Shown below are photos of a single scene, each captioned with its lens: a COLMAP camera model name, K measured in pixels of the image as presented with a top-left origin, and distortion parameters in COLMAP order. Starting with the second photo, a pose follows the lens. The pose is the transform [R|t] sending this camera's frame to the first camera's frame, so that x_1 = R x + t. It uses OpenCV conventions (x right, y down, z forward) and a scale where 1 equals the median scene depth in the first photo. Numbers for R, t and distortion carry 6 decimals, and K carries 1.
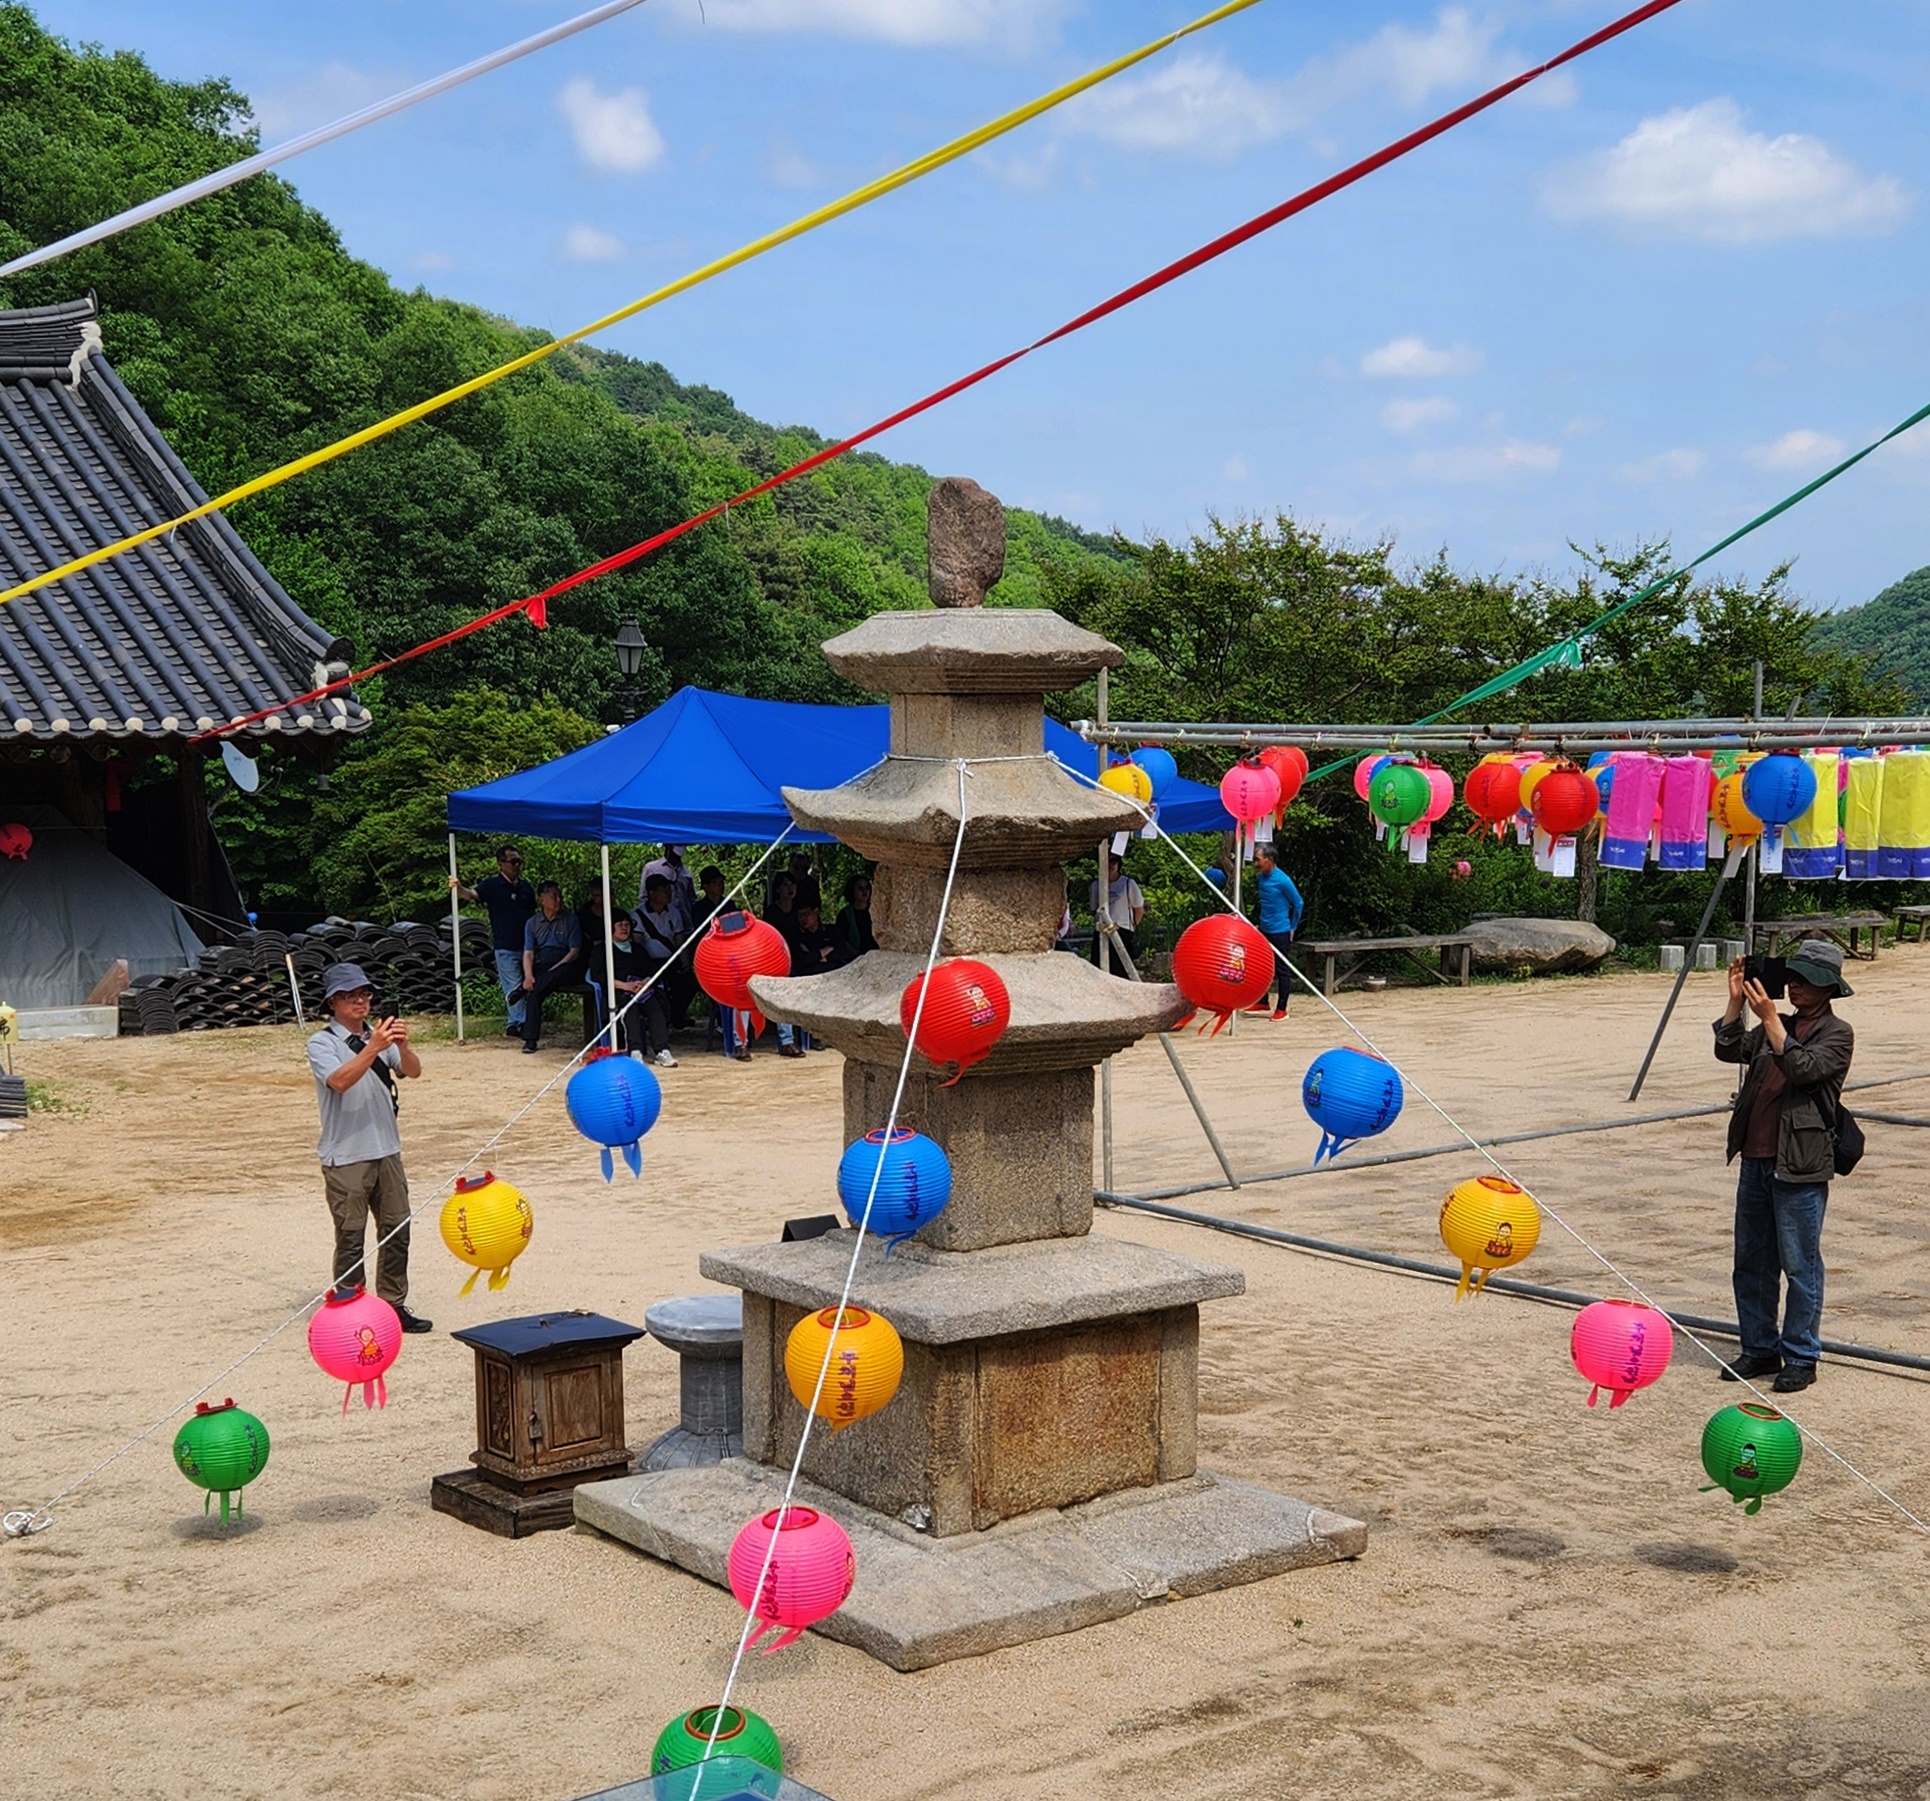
lens RADIAL K [[1502.5, 0, 965.7], [0, 1502.5, 902.4], [0, 0, 1]] dist [0.006516, -0.005862]
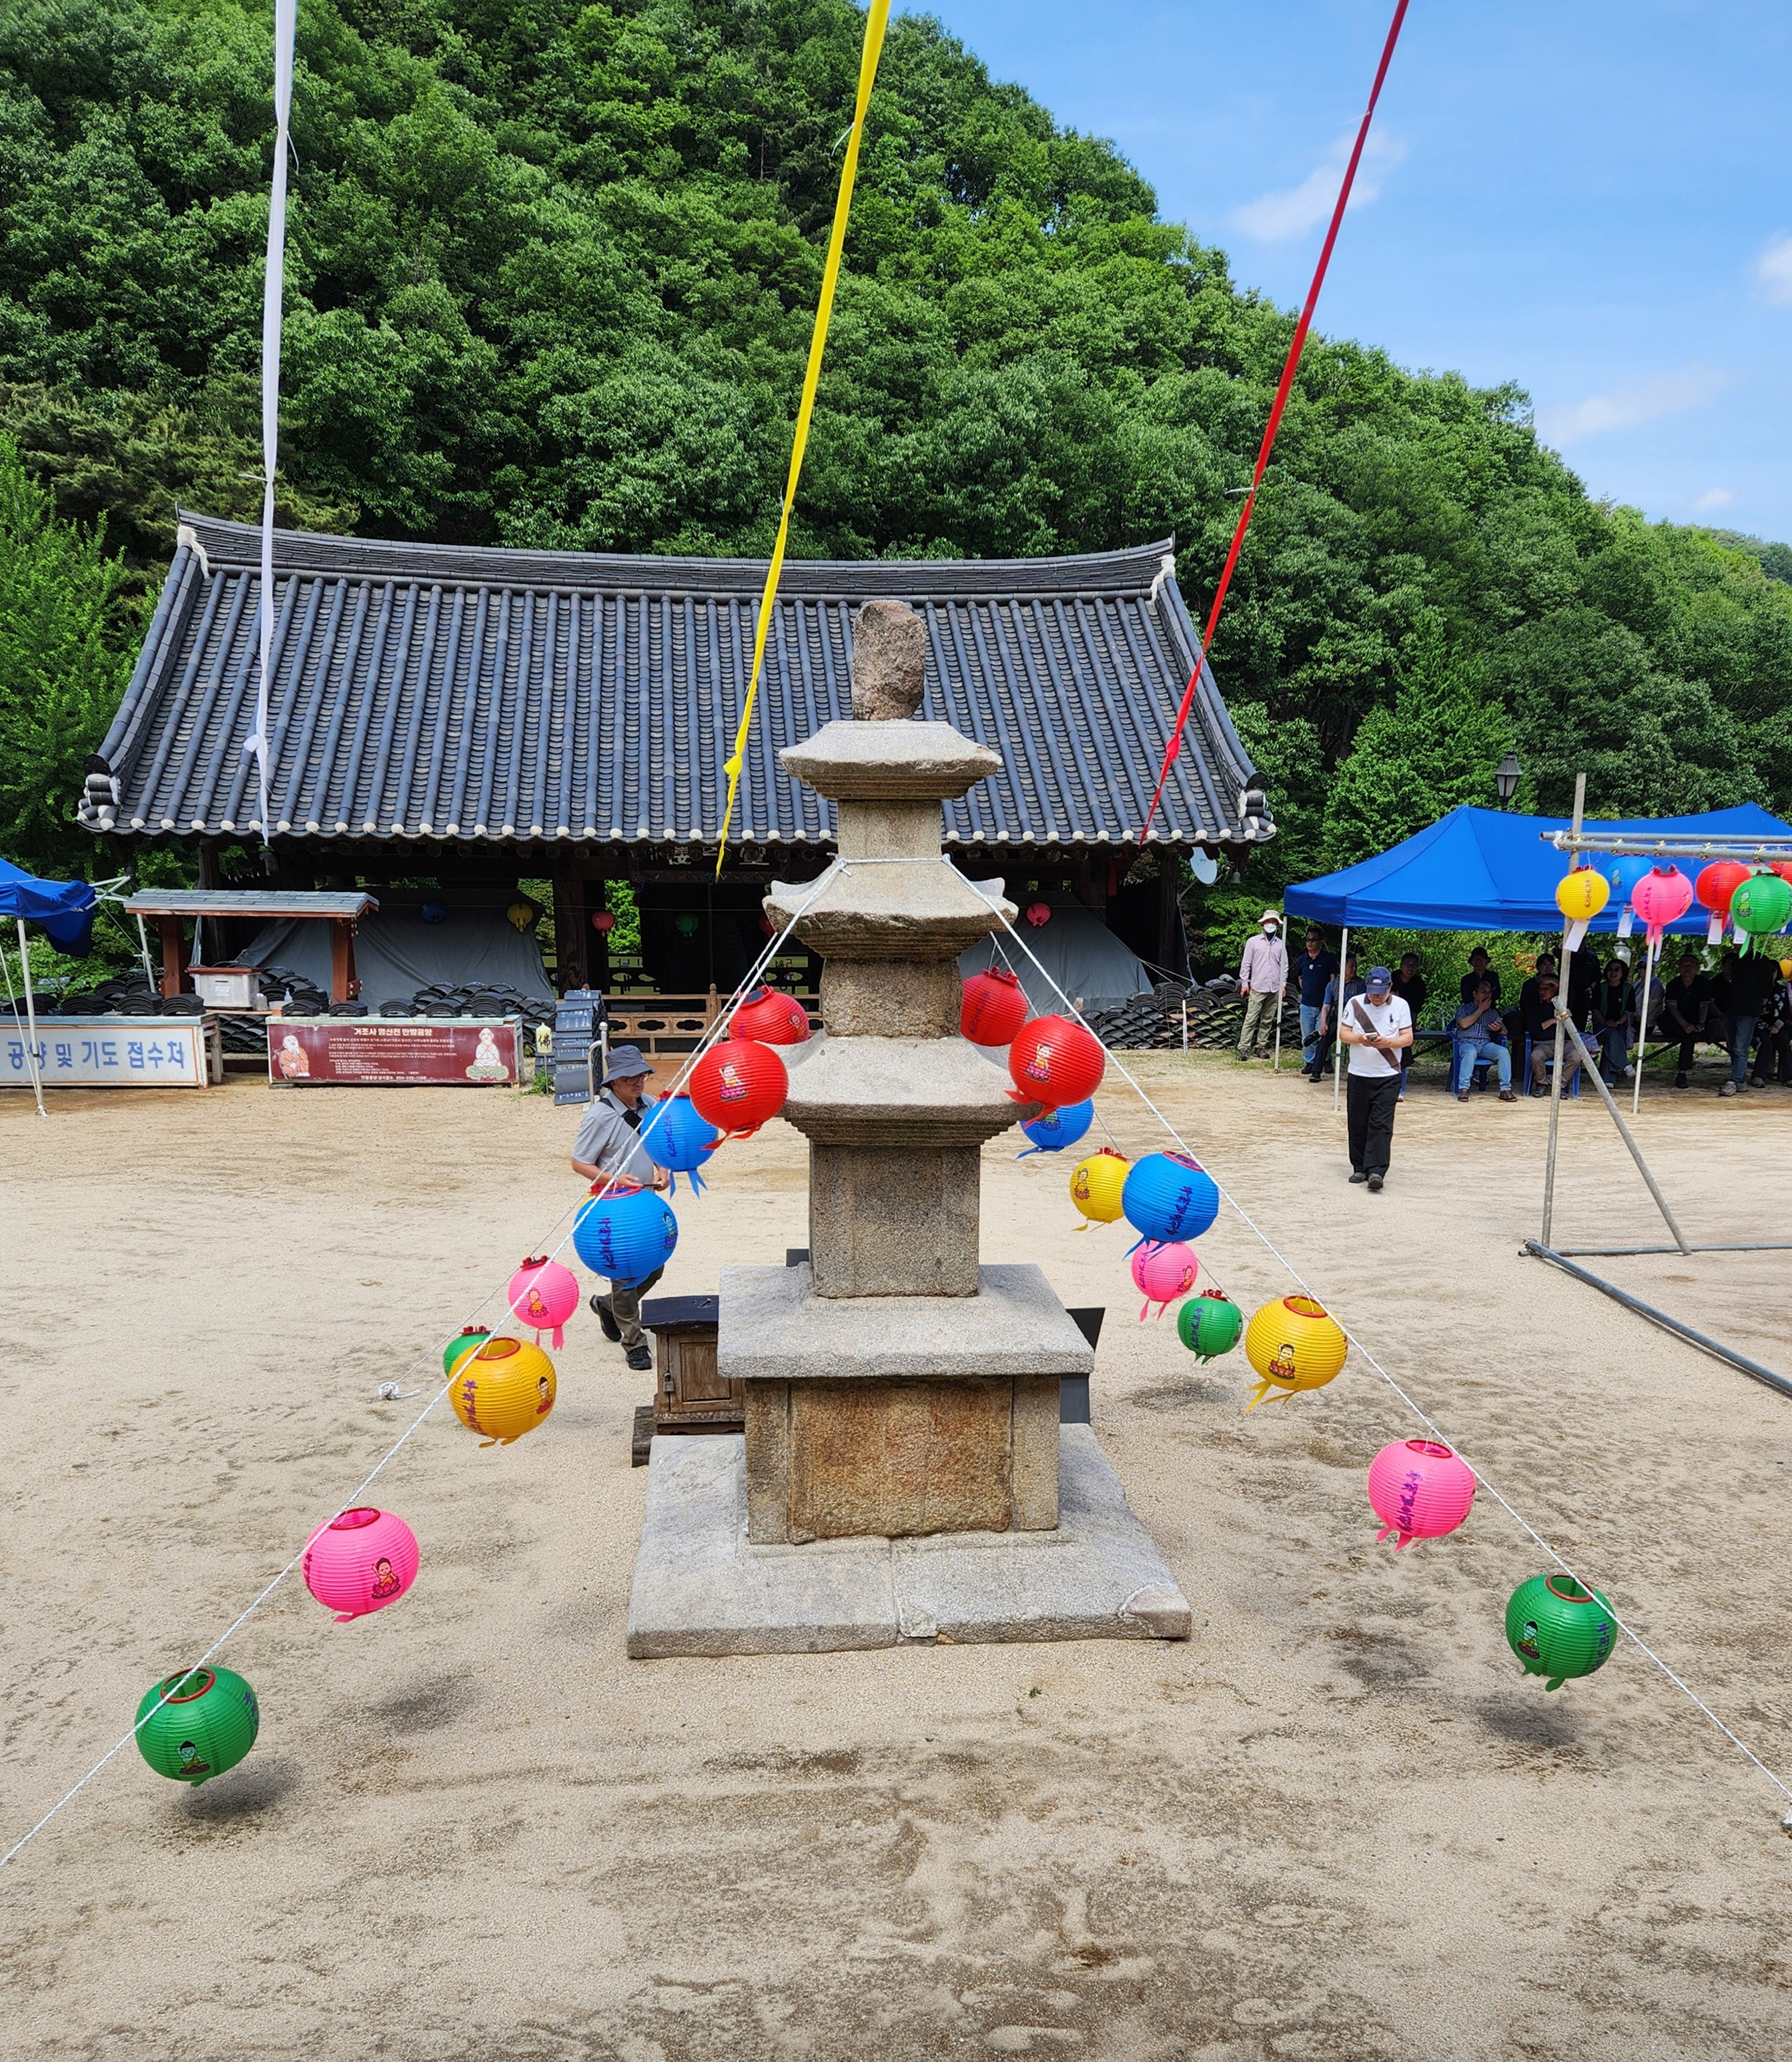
lens RADIAL K [[1217.2, 0, 895.8], [0, 1217.2, 1030.9], [0, 0, 1]] dist [0.018747, -0.000812]
pose [[0.943632, 0.054890, -0.326413, -0.572664], [-0.041025, 0.997945, 0.049214, 0.031935], [0.328444, -0.033049, 0.943945, -0.286654]]
